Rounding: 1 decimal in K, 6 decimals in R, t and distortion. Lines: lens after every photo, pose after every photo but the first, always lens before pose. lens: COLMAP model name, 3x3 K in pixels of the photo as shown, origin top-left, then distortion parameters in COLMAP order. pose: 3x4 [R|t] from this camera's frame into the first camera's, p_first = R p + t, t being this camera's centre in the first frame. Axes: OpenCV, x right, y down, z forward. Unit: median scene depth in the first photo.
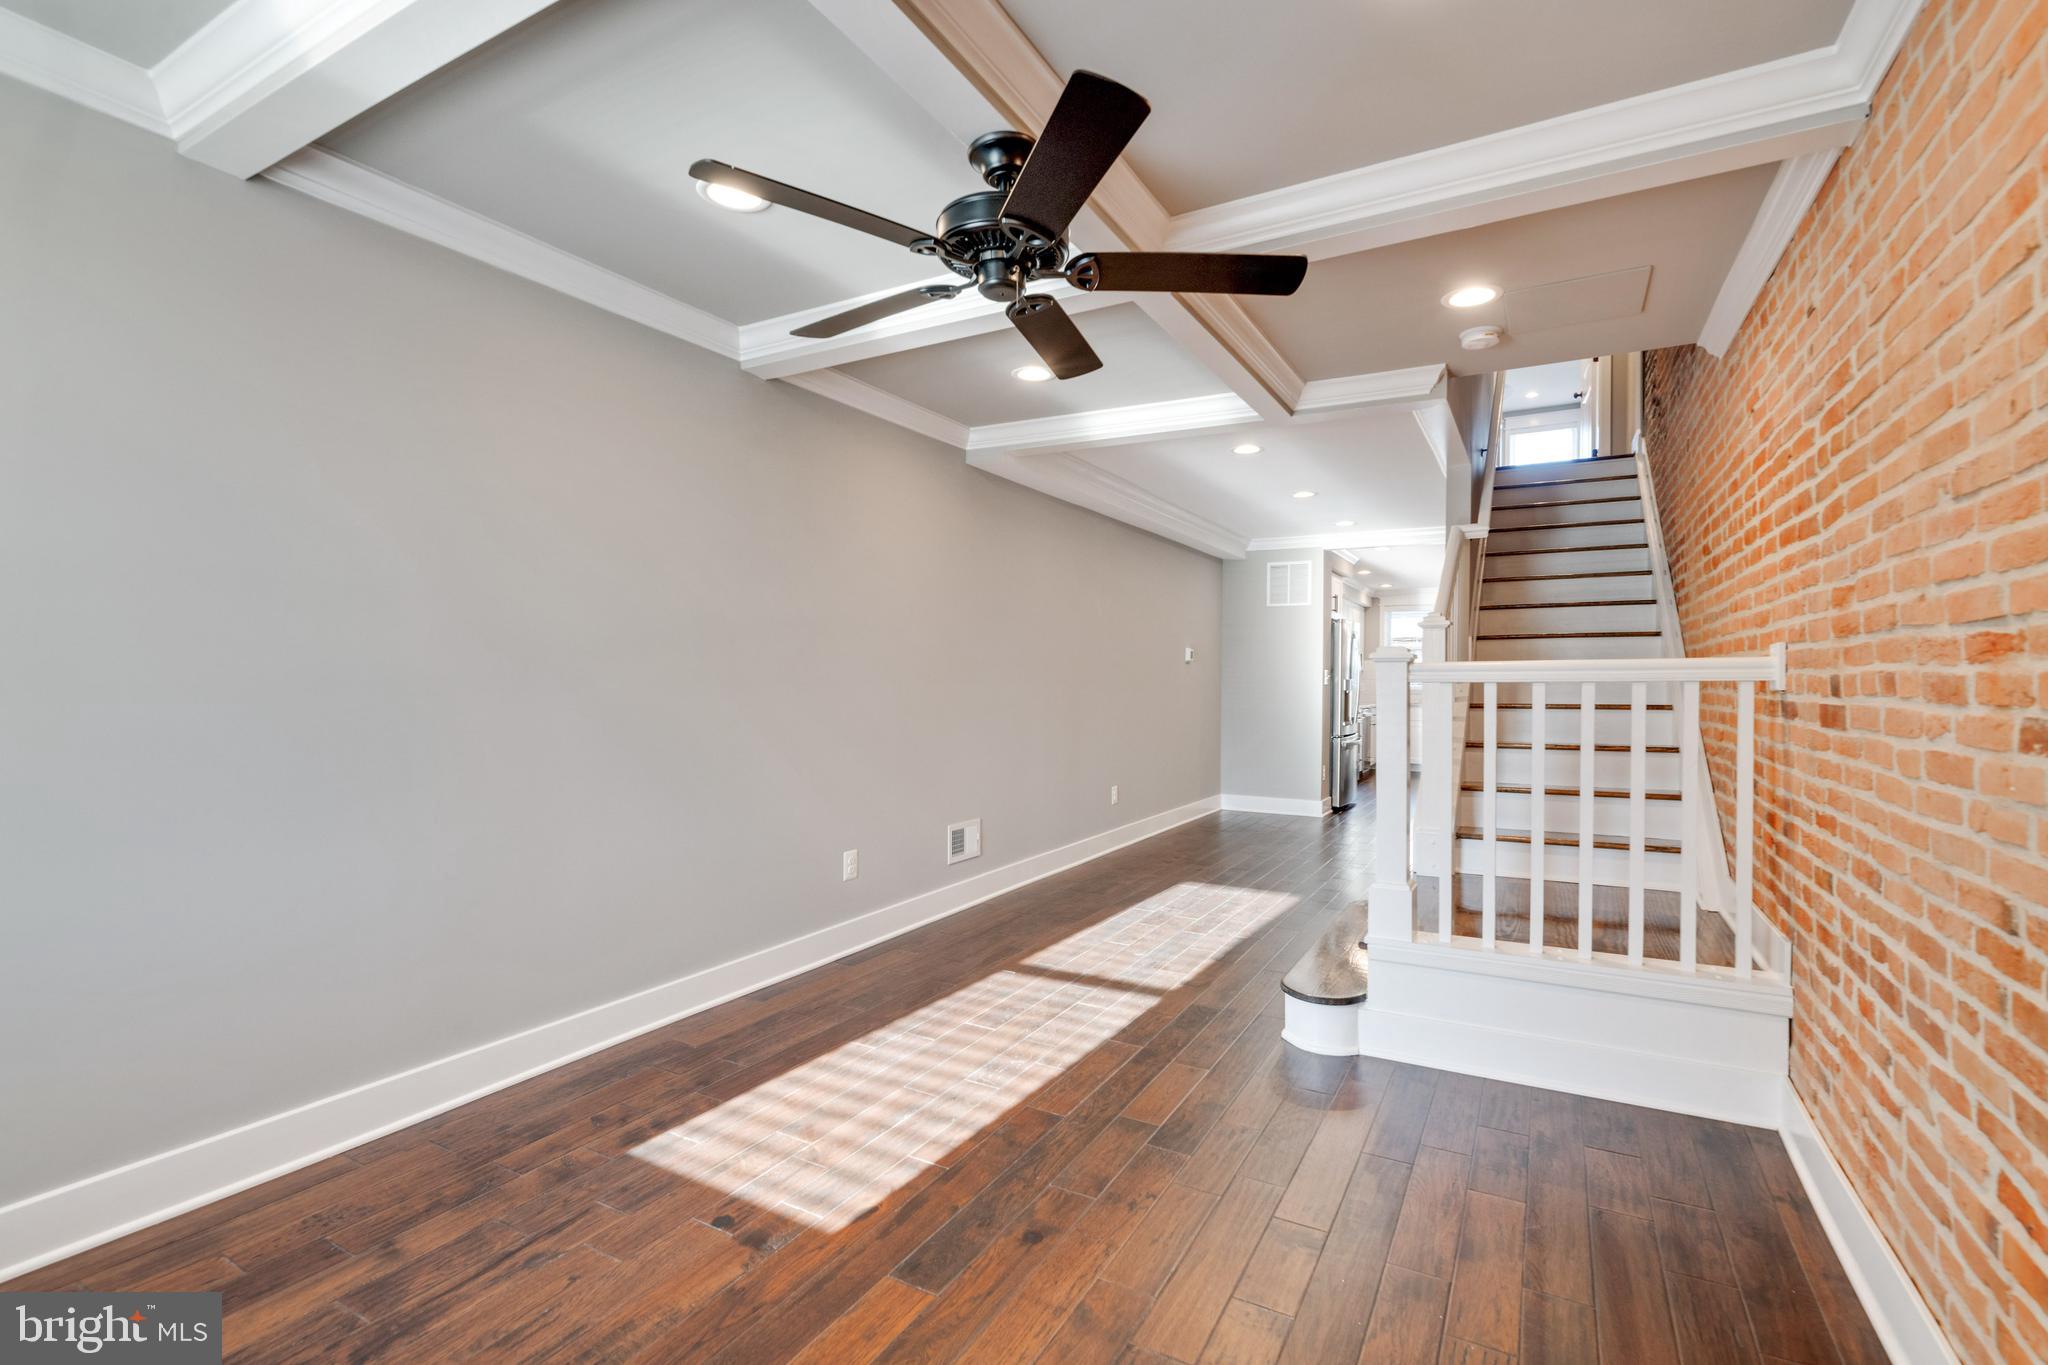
lens RADIAL K [[925.9, 0, 1034.7], [0, 925.9, 685.6], [0, 0, 1]] dist [0.000137, -0.000818]
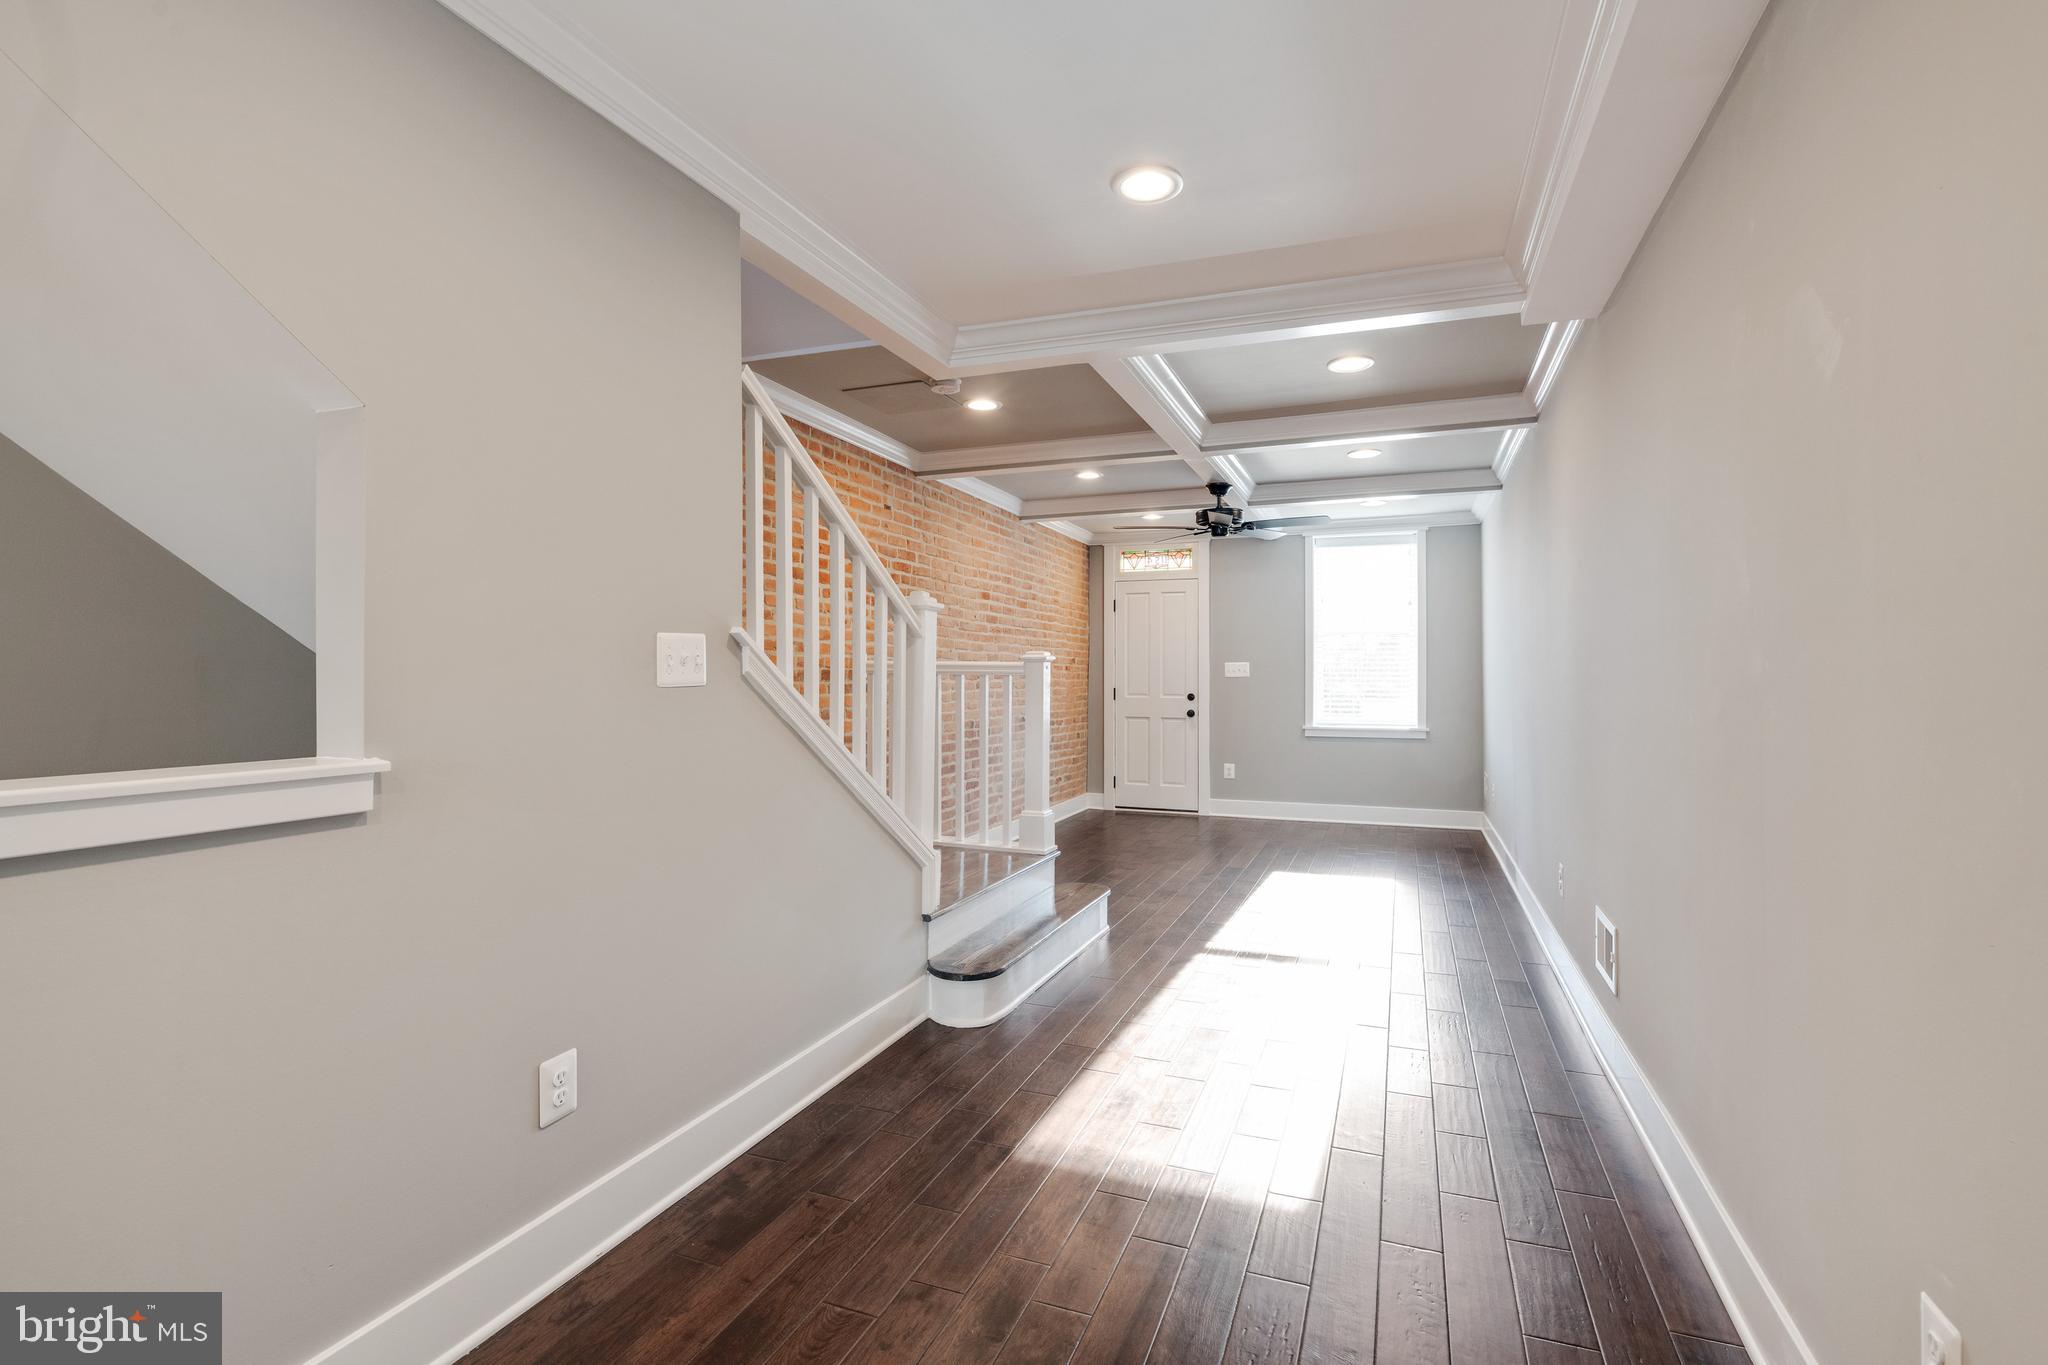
lens RADIAL K [[917.7, 0, 1035.9], [0, 917.7, 675.7], [0, 0, 1]] dist [0.019846, -0.007787]
pose [[-0.992064, -0.002682, -0.125704, 0.582480], [-0.003078, 0.999991, 0.002955, -0.004890], [0.125695, 0.003318, -0.992063, 2.499323]]
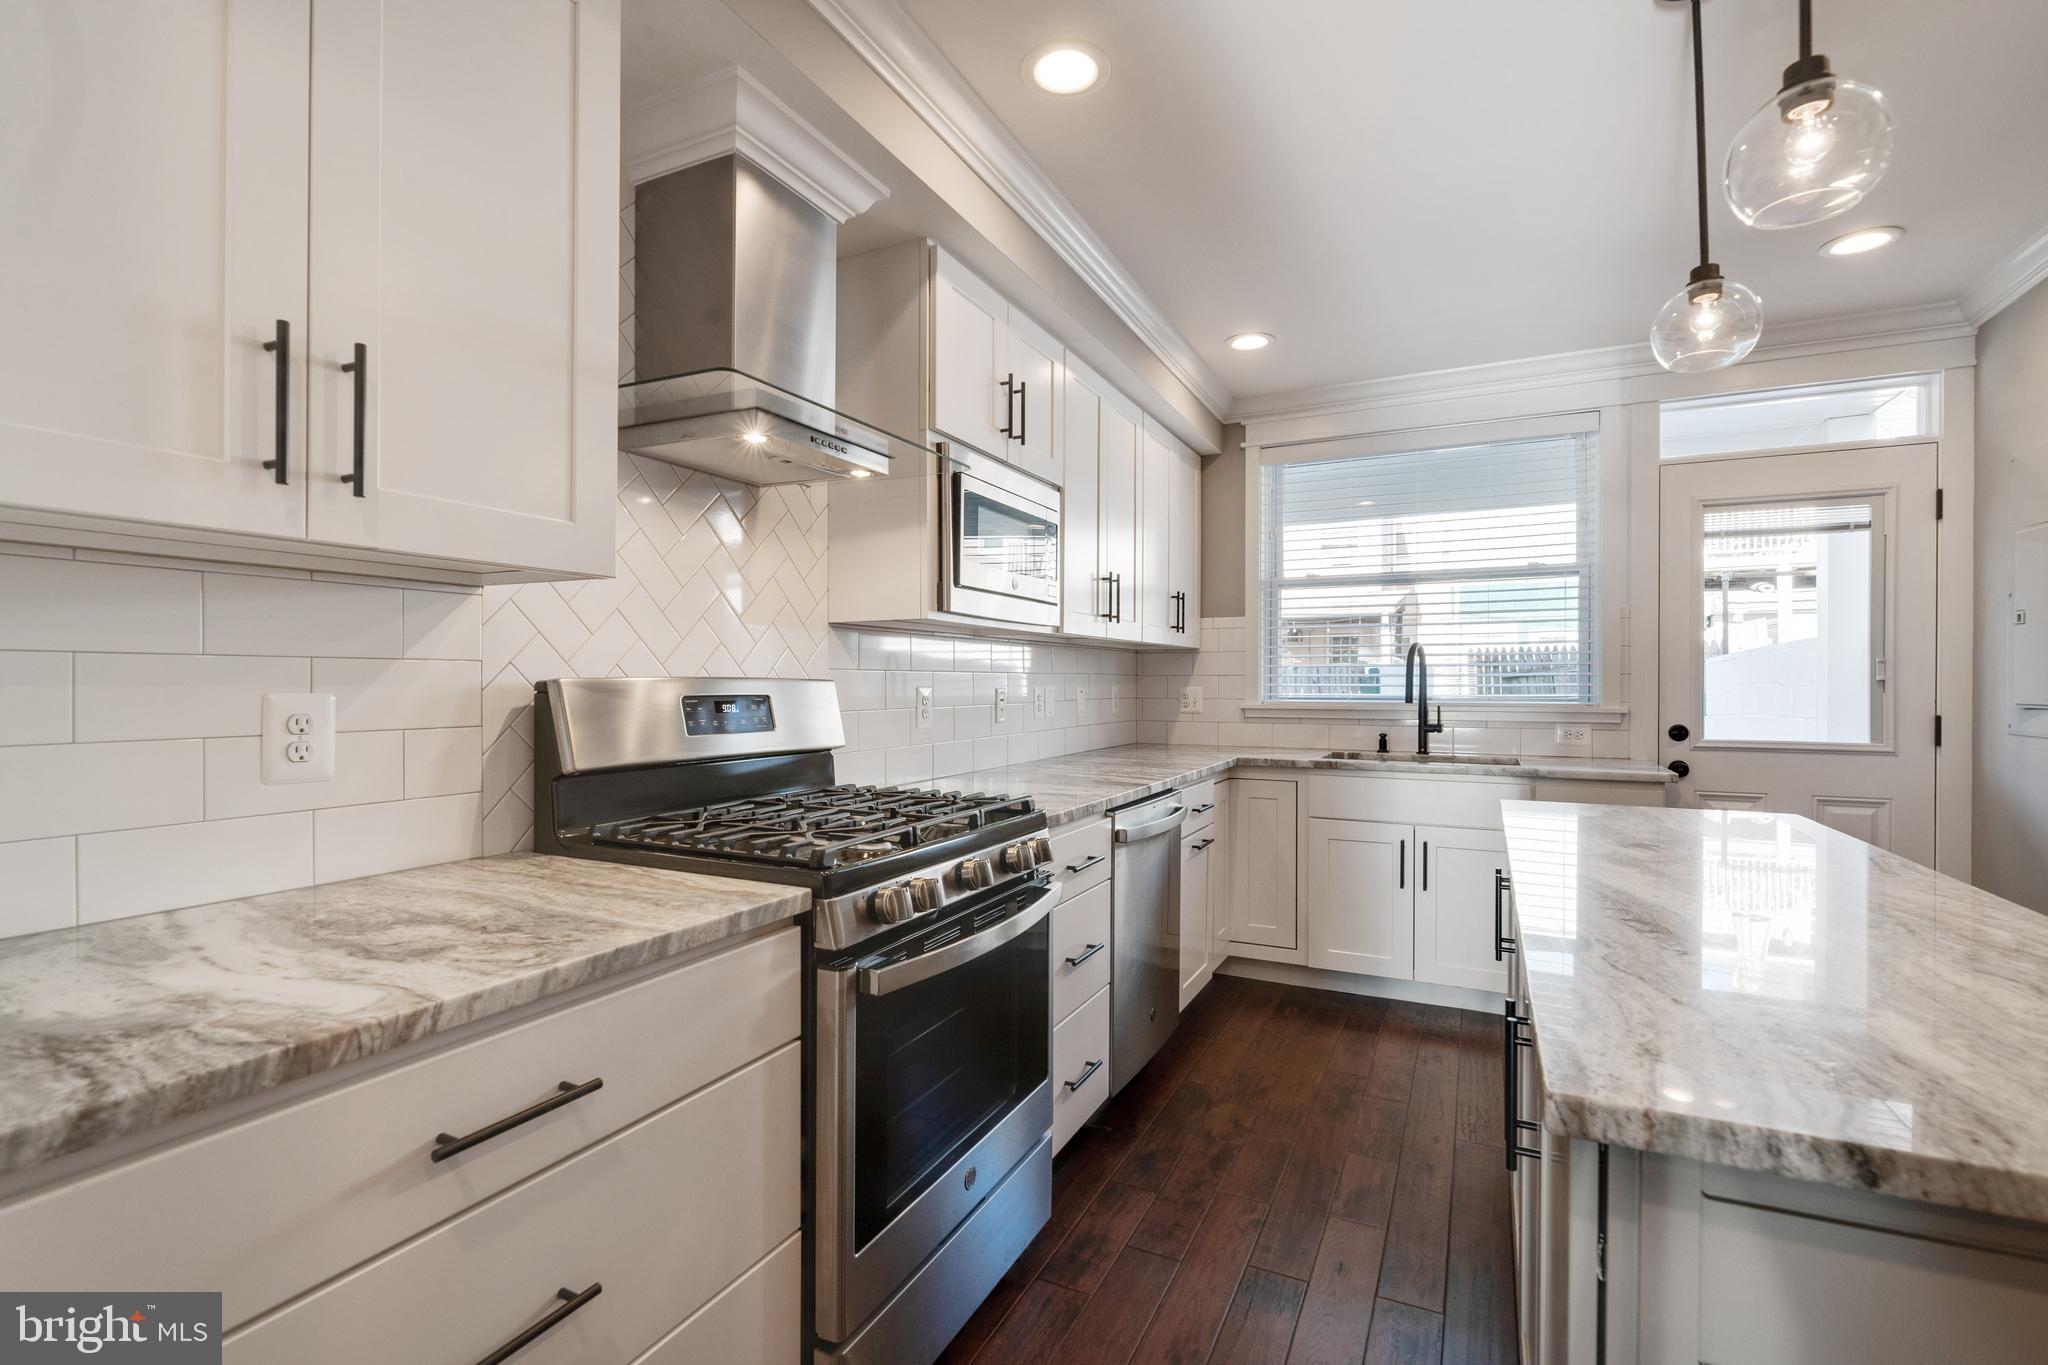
lens RADIAL K [[925.9, 0, 1034.7], [0, 925.9, 685.6], [0, 0, 1]] dist [0.000137, -0.000818]
pose [[0.998656, -0.002081, 0.051782, 1.257499], [0.002164, 0.999996, -0.001548, -0.008436], [-0.051779, 0.001658, 0.998657, 3.030568]]
